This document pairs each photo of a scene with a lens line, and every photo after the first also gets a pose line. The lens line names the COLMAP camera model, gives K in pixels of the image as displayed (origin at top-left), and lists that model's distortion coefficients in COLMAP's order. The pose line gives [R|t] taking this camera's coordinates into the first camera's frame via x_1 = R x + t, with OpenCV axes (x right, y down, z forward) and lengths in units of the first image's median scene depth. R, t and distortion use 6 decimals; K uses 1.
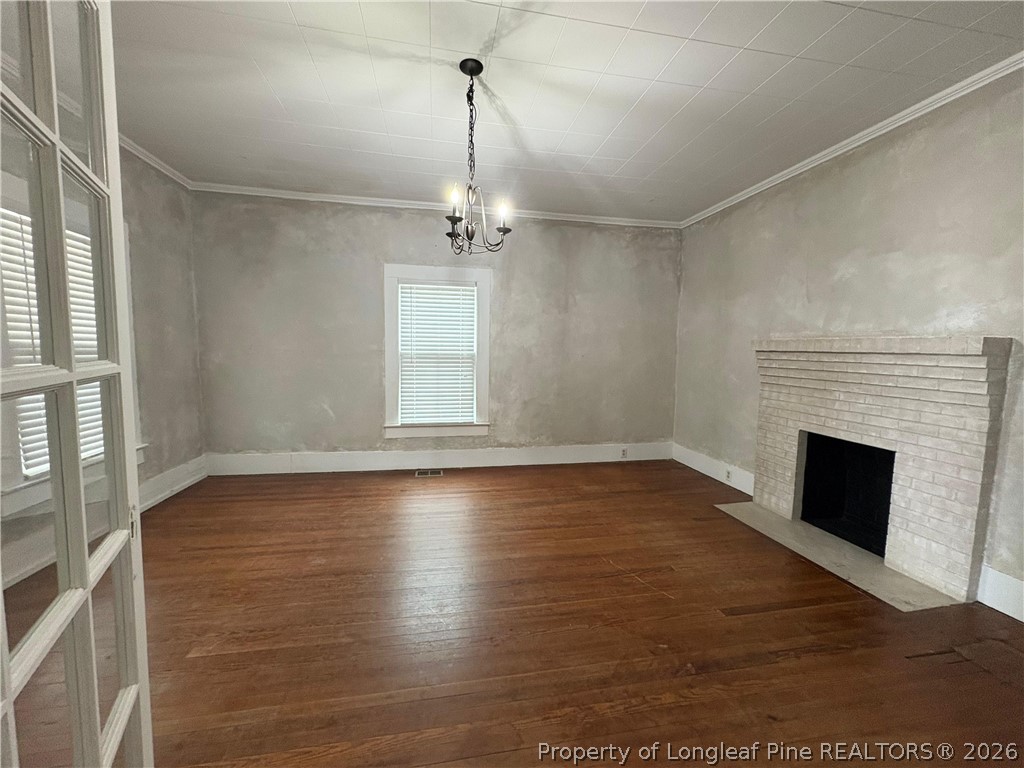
lens RADIAL K [[406.1, 0, 509.3], [0, 406.1, 380.6], [0, 0, 1]] dist [0.000459, -0.000620]
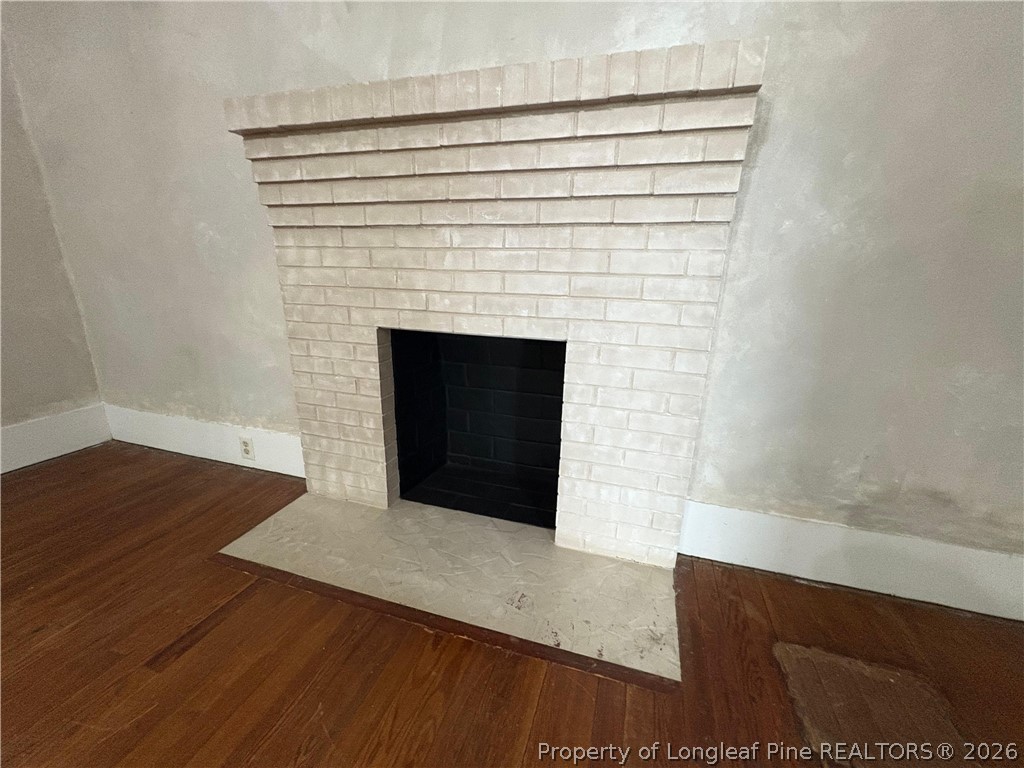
lens RADIAL K [[406.1, 0, 517.6], [0, 406.1, 388.4], [0, 0, 1]] dist [0.000459, -0.000620]
pose [[0.462051, -0.249087, 0.851155, 0.397615], [0.053624, 0.965838, 0.253539, 0.082940], [-0.885231, -0.071505, 0.459623, 0.673065]]
